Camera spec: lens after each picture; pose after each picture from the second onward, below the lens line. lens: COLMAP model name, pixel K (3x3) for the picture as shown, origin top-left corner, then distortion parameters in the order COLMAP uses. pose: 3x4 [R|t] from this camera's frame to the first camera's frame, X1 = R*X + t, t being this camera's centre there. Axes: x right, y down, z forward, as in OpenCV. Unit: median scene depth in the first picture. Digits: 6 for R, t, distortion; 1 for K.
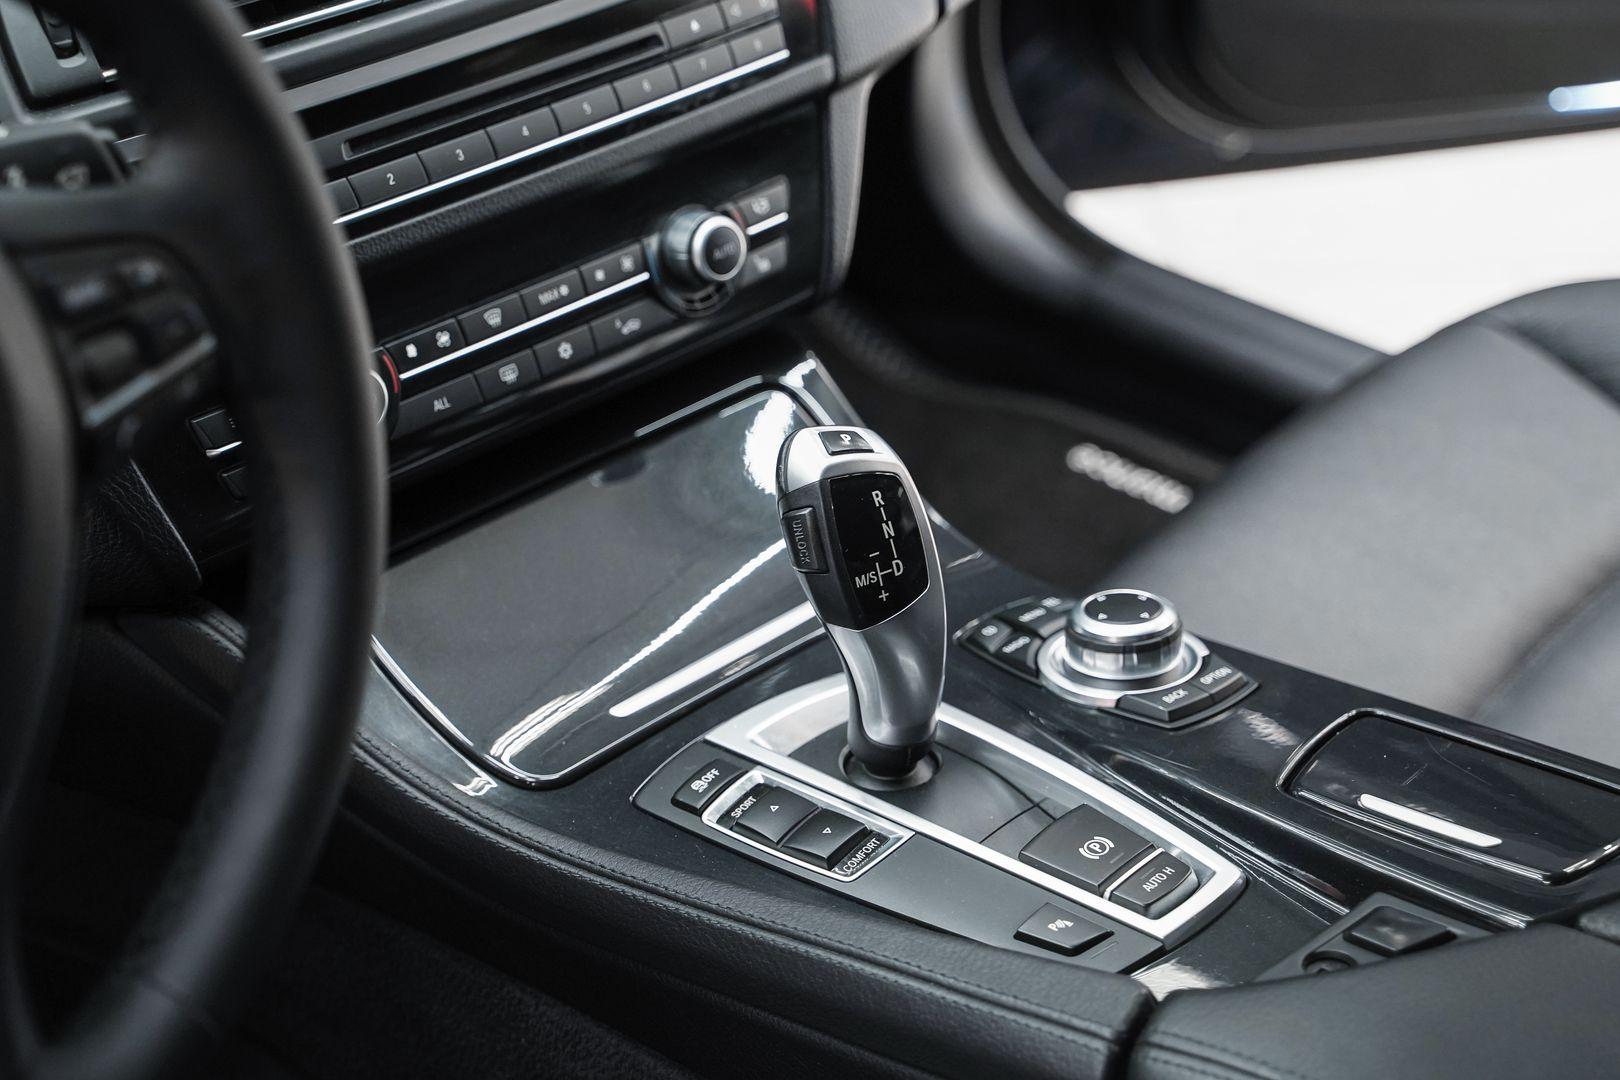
lens RADIAL K [[2780.5, 0, 802.8], [0, 2780.5, 525.0], [0, 0, 1]] dist [0.185601, 0.000000]
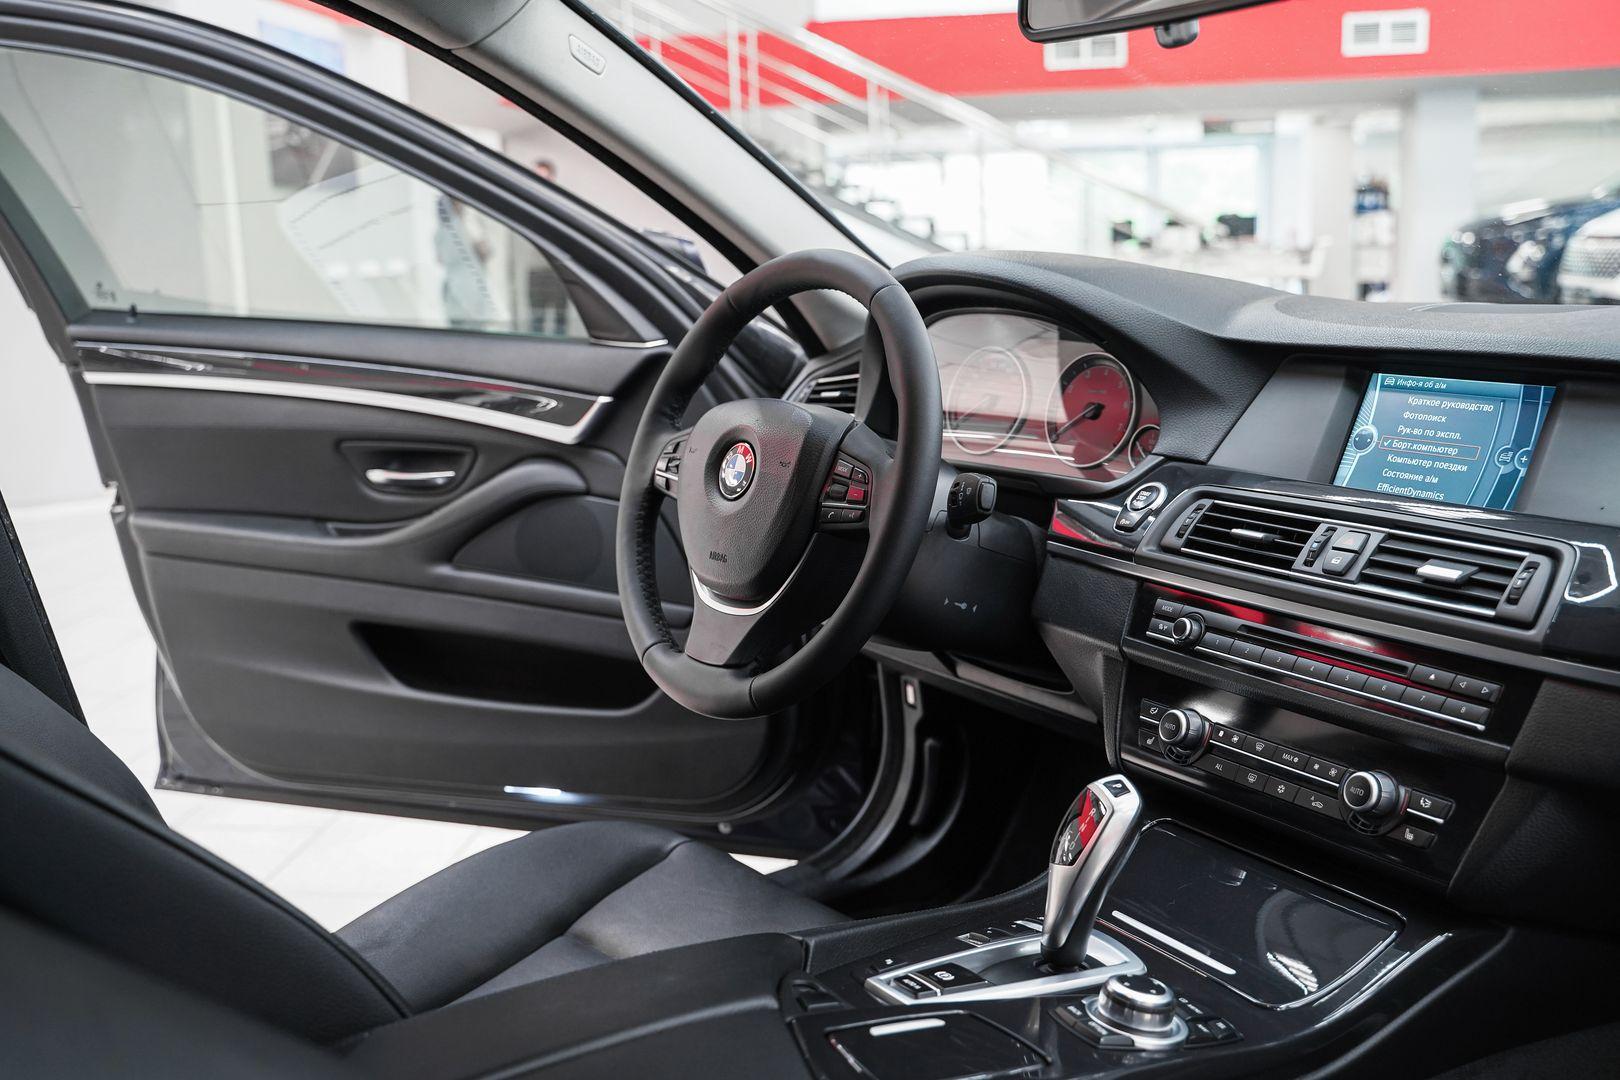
lens RADIAL K [[1637.6, 0, 814.7], [0, 1637.6, 539.0], [0, 0, 1]] dist [-0.022923, 0.000000]
pose [[-0.247434, 0.129164, -0.960257, 1.036547], [-0.533436, 0.809187, 0.246297, -0.308811], [0.808840, 0.573178, -0.131320, 0.846628]]
